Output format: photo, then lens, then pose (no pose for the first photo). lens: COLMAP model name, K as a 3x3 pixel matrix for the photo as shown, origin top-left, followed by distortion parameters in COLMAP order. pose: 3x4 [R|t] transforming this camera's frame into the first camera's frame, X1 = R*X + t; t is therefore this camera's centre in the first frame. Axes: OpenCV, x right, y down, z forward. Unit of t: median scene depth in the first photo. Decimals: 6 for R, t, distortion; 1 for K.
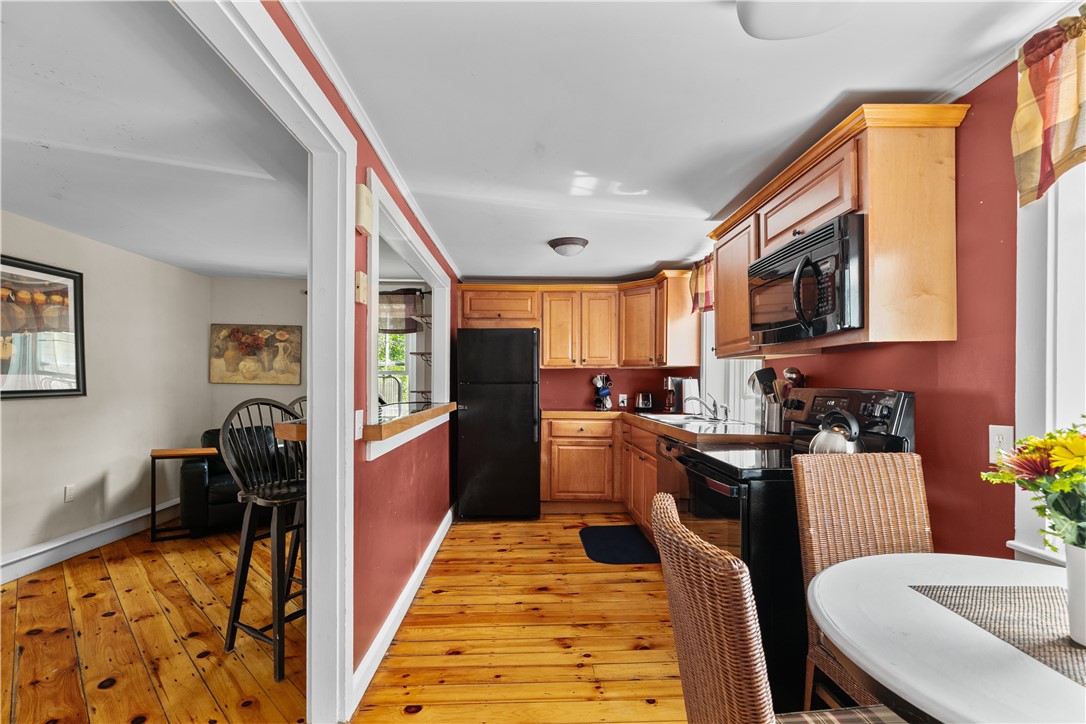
lens RADIAL K [[496.1, 0, 540.5], [0, 496.1, 388.2], [0, 0, 1]] dist [0.003166, 0.000284]
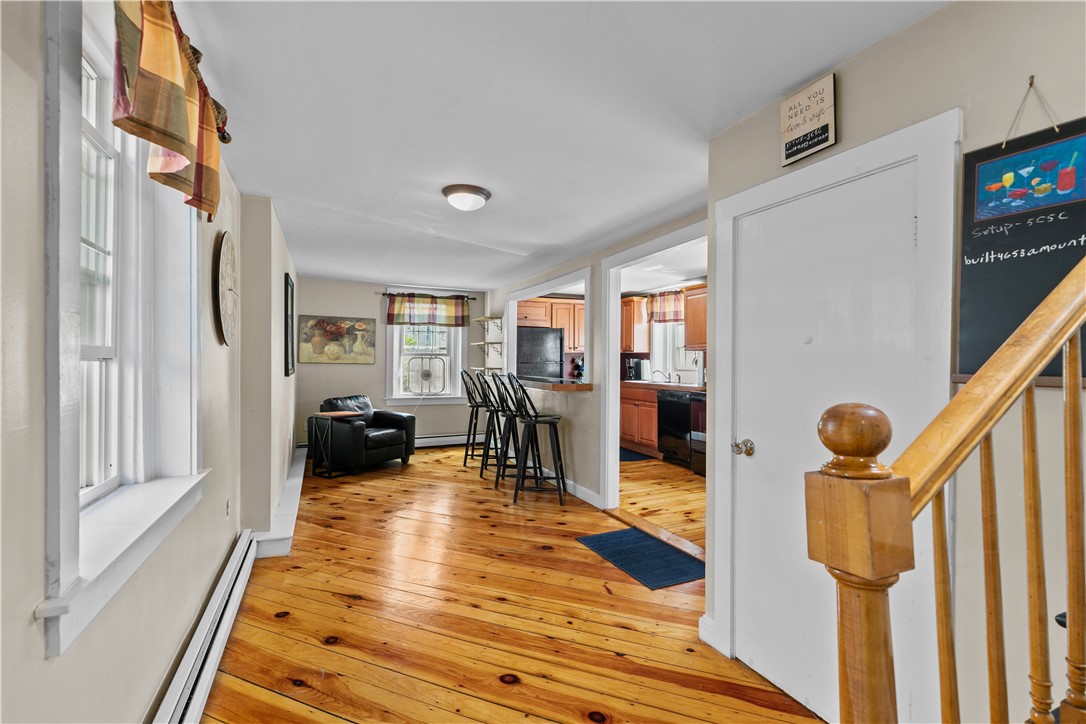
lens RADIAL K [[490.0, 0, 545.9], [0, 490.0, 363.9], [0, 0, 1]] dist [0.000596, 0.000058]
pose [[0.919496, -0.003088, 0.393088, -0.683600], [0.003126, 0.999995, 0.000544, -0.007227], [-0.393088, 0.000728, 0.919501, -0.431231]]
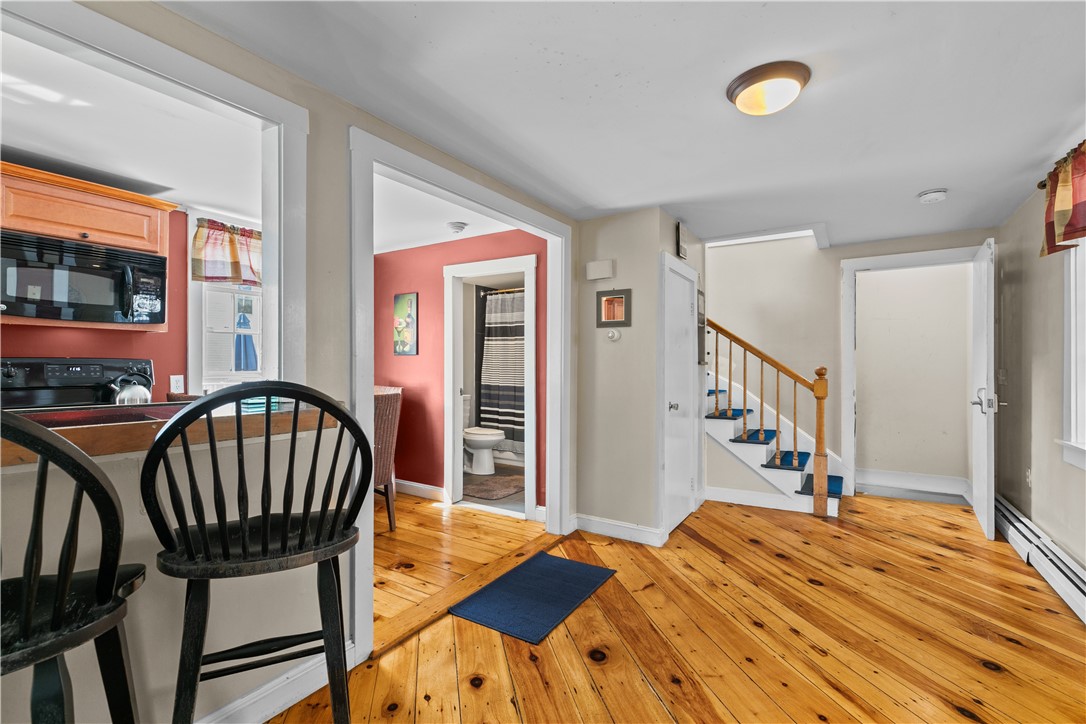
lens RADIAL K [[503.7, 0, 543.0], [0, 503.7, 362.0], [0, 0, 1]] dist [0.002639, 0.000373]
pose [[-0.837669, -0.005556, 0.546151, -0.595464], [-0.002748, 0.999978, 0.005958, -0.000071], [-0.546172, 0.003490, -0.837666, 0.731000]]
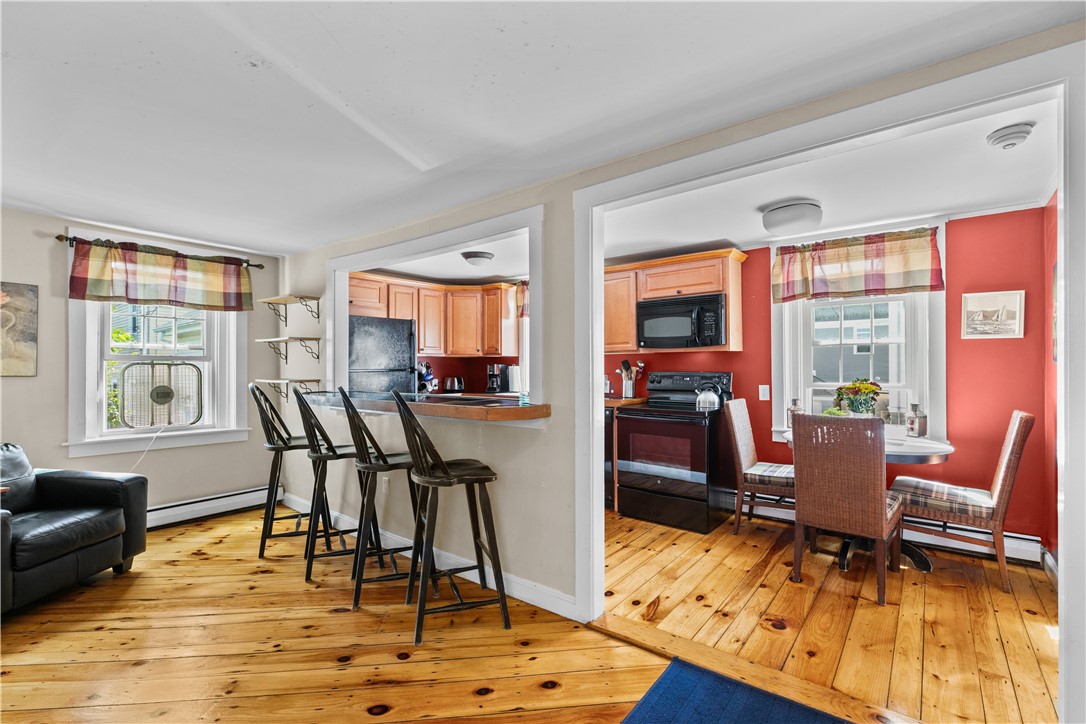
lens RADIAL K [[486.7, 0, 543.2], [0, 486.7, 370.1], [0, 0, 1]] dist [0.004268, -0.000018]
pose [[0.638568, -0.009871, 0.769502, -0.655275], [0.013252, 0.999911, 0.001829, -0.008584], [-0.769451, 0.009030, 0.638642, 0.098124]]
